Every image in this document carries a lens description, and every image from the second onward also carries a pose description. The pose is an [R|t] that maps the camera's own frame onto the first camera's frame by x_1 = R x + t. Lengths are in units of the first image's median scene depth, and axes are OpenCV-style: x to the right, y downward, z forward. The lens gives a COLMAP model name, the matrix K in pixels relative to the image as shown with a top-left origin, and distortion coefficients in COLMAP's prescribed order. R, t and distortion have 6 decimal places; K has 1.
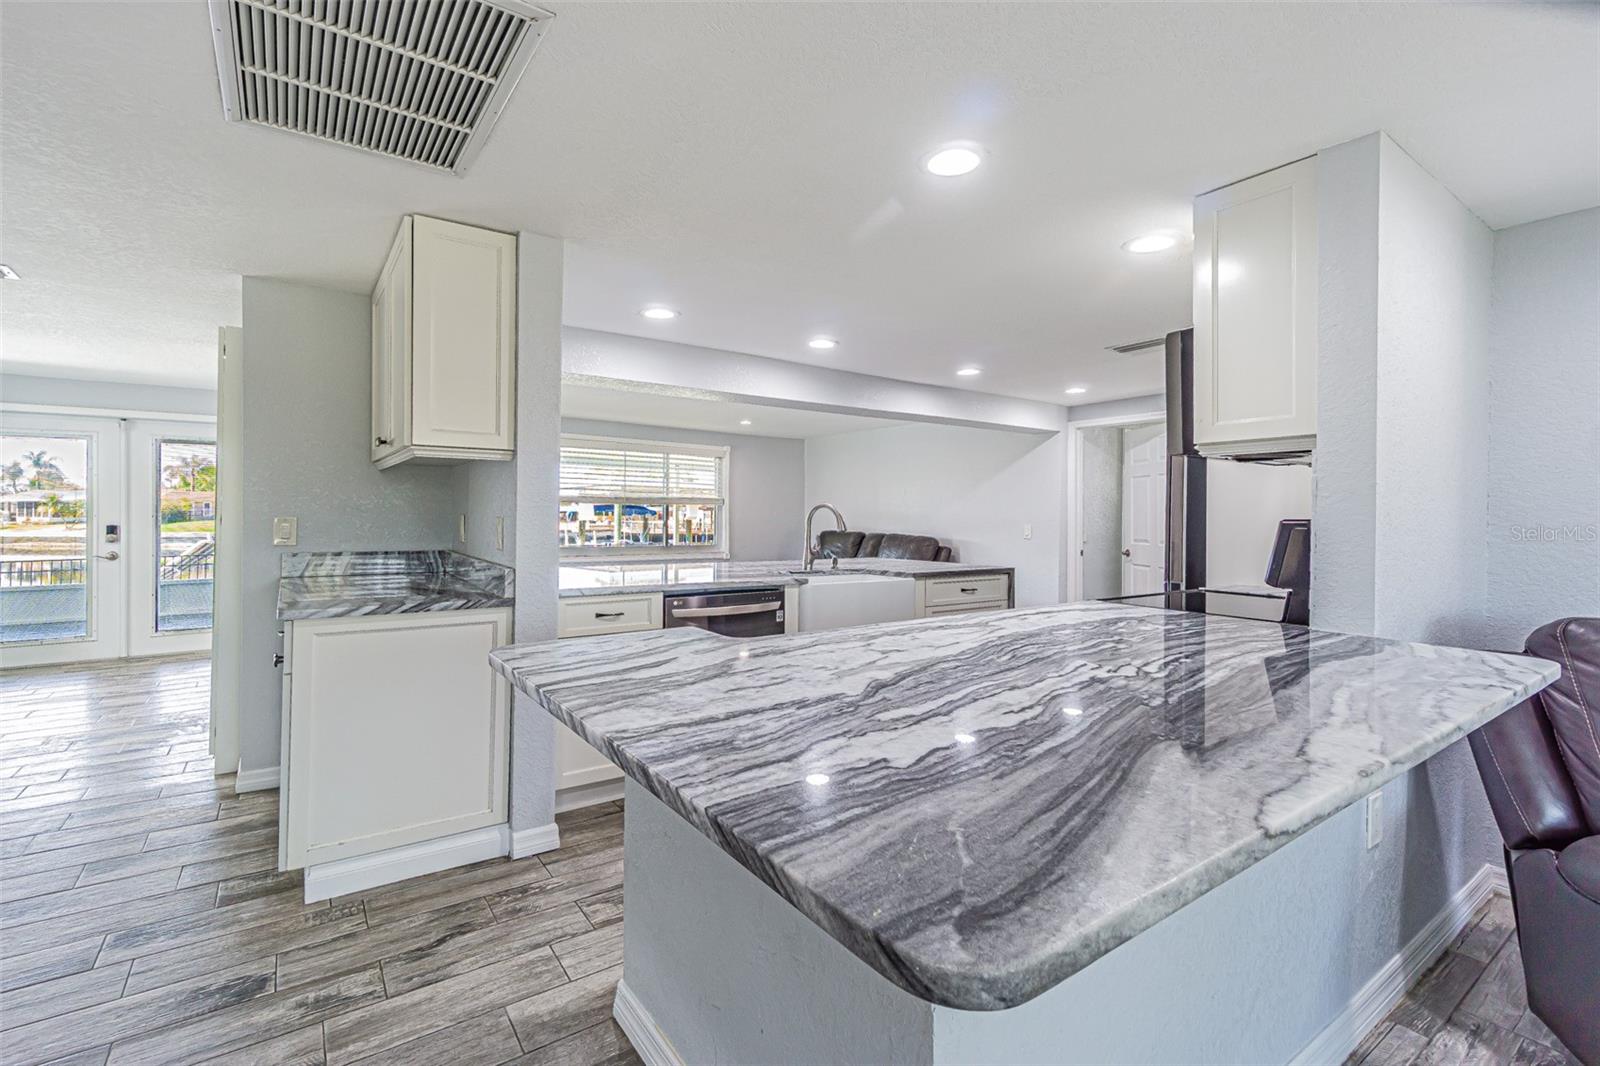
lens RADIAL K [[759.9, 0, 799.2], [0, 759.9, 524.6], [0, 0, 1]] dist [0.006022, -0.001712]
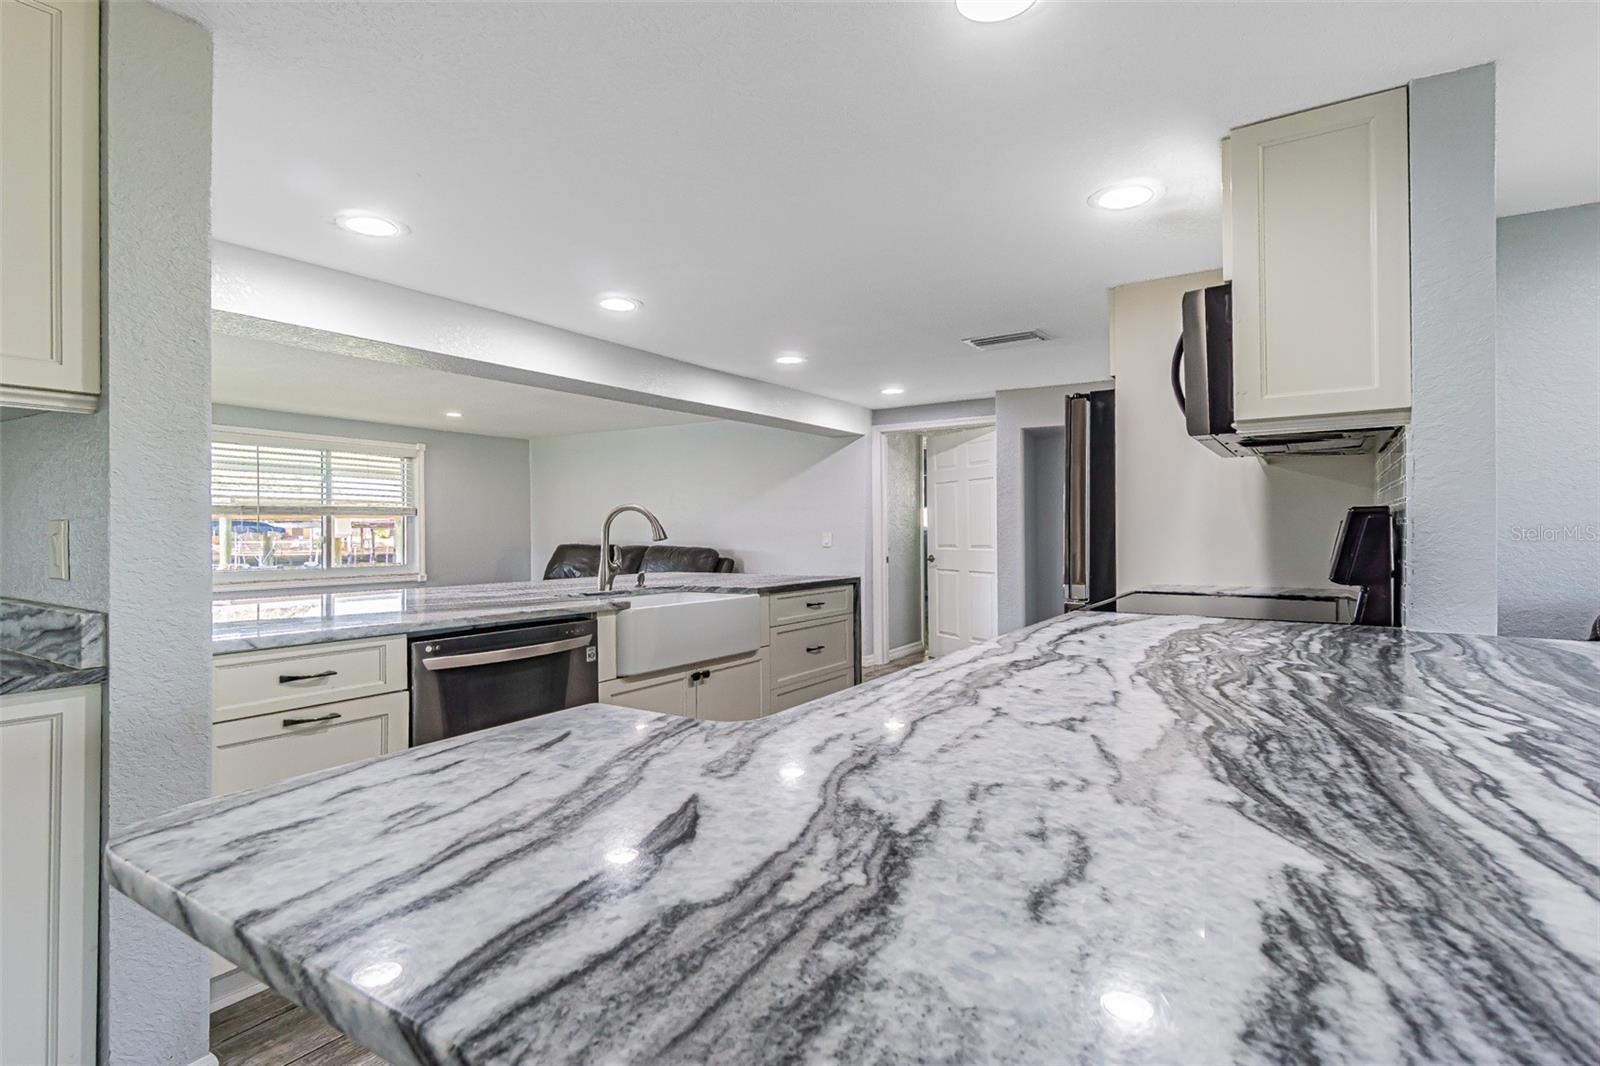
lens RADIAL K [[680.6, 0, 800.9], [0, 680.6, 547.8], [0, 0, 1]] dist [0.013301, -0.000813]
pose [[0.886685, -0.017522, 0.462041, -0.142023], [0.013774, 0.999839, 0.011484, 0.010912], [-0.462168, -0.003818, 0.886784, 0.295873]]
